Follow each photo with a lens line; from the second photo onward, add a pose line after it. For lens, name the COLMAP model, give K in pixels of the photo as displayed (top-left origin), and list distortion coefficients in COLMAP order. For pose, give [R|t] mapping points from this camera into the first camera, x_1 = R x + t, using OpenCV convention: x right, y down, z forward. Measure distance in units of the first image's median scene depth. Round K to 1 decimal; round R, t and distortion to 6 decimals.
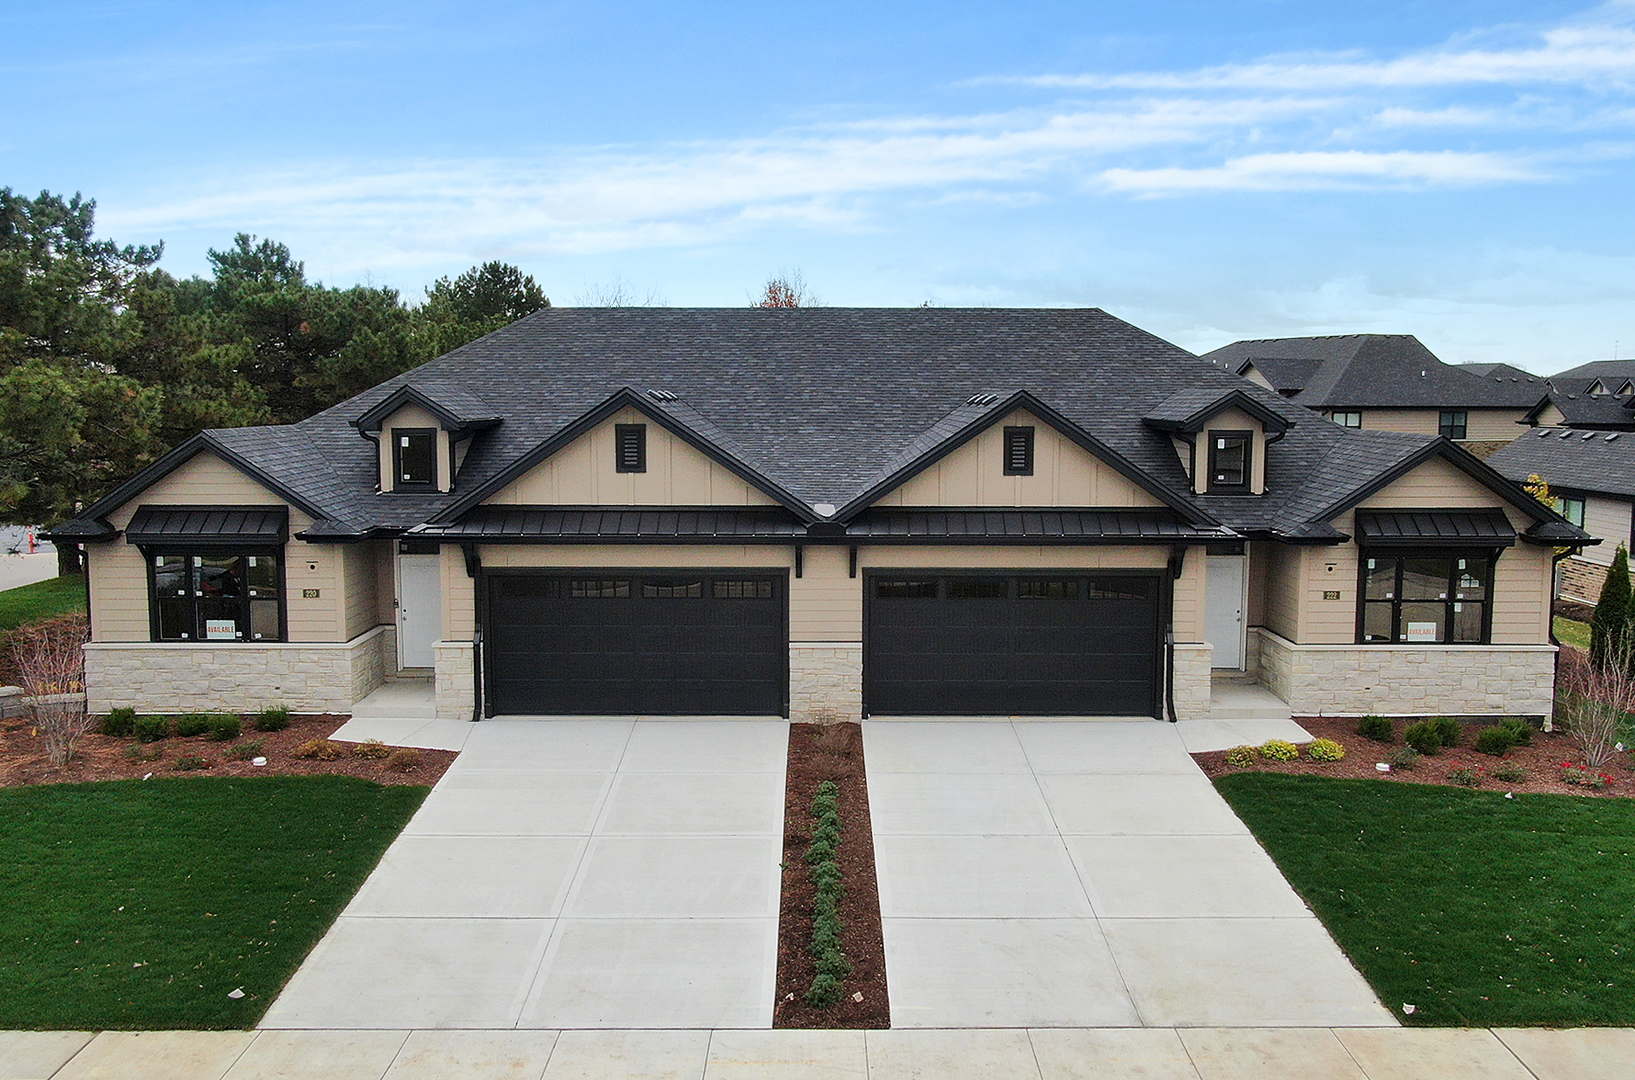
lens RADIAL K [[1446.4, 0, 817.5], [0, 1446.4, 540.0], [0, 0, 1]] dist [-0.012622, -0.001681]
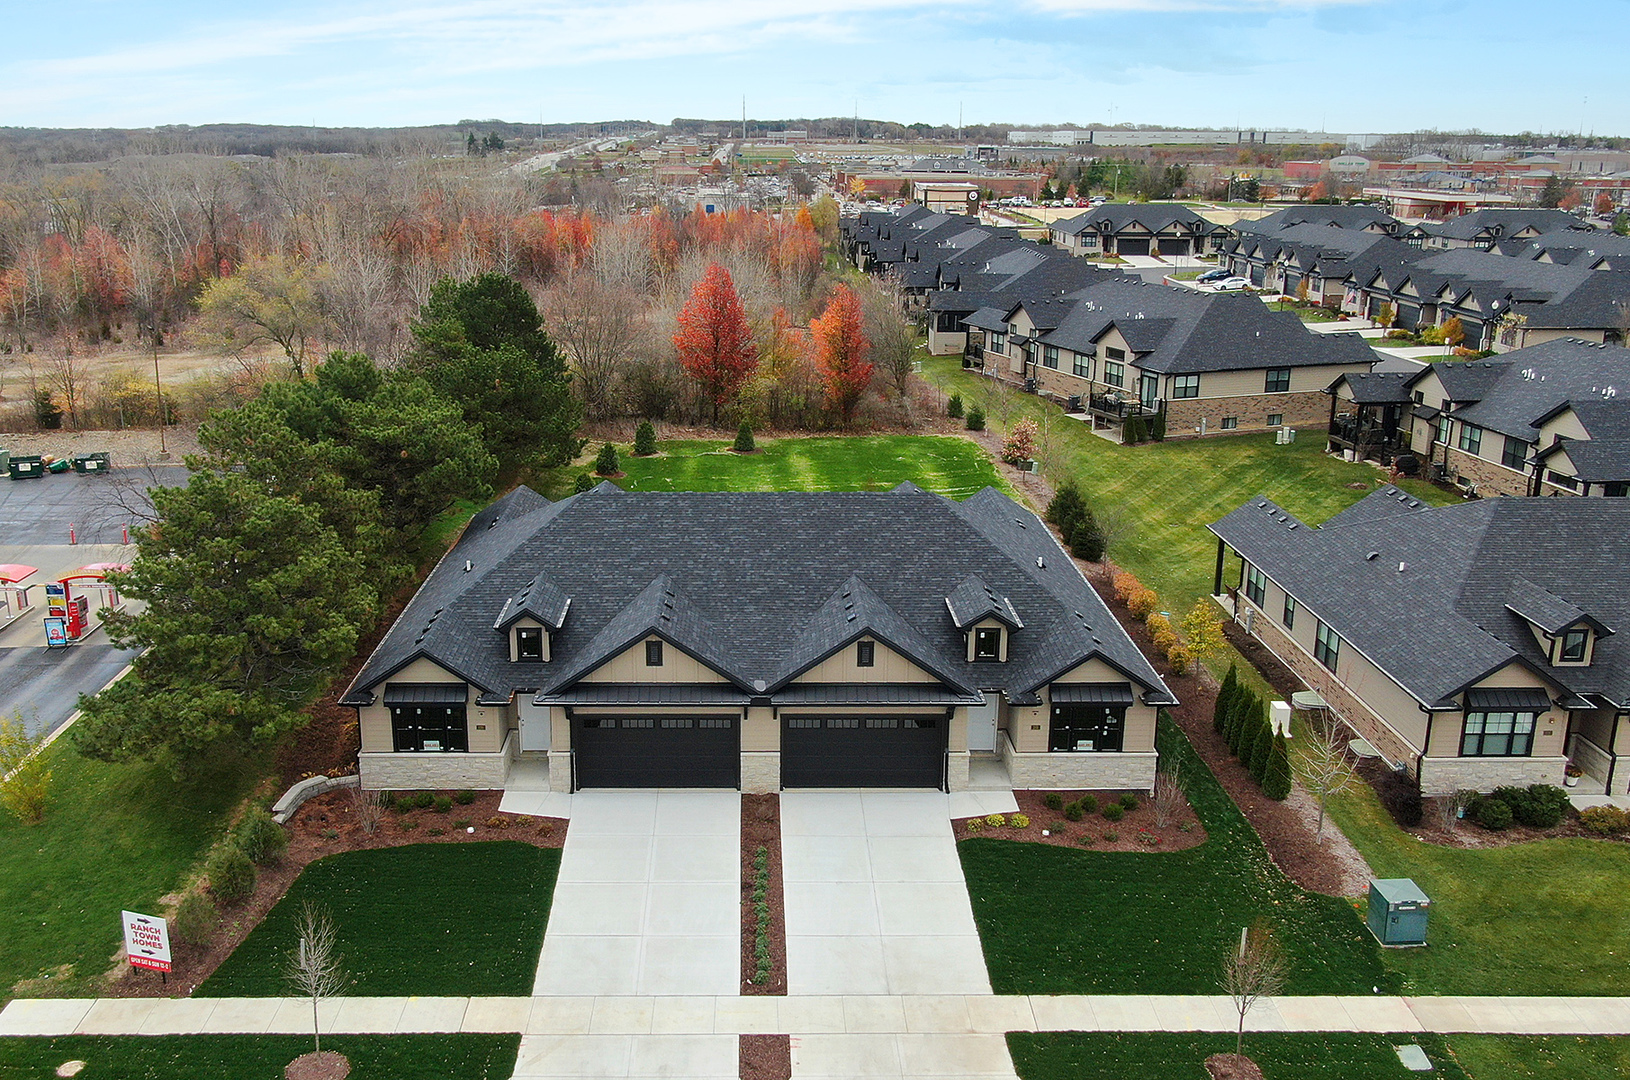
lens RADIAL K [[1539.4, 0, 746.0], [0, 1539.4, 532.0], [0, 0, 1]] dist [-0.008347, -0.010161]
pose [[1.000000, -0.000666, -0.000502, -0.011511], [0.000743, 0.984910, 0.173063, -0.549129], [0.000379, -0.173063, 0.984911, -0.891318]]
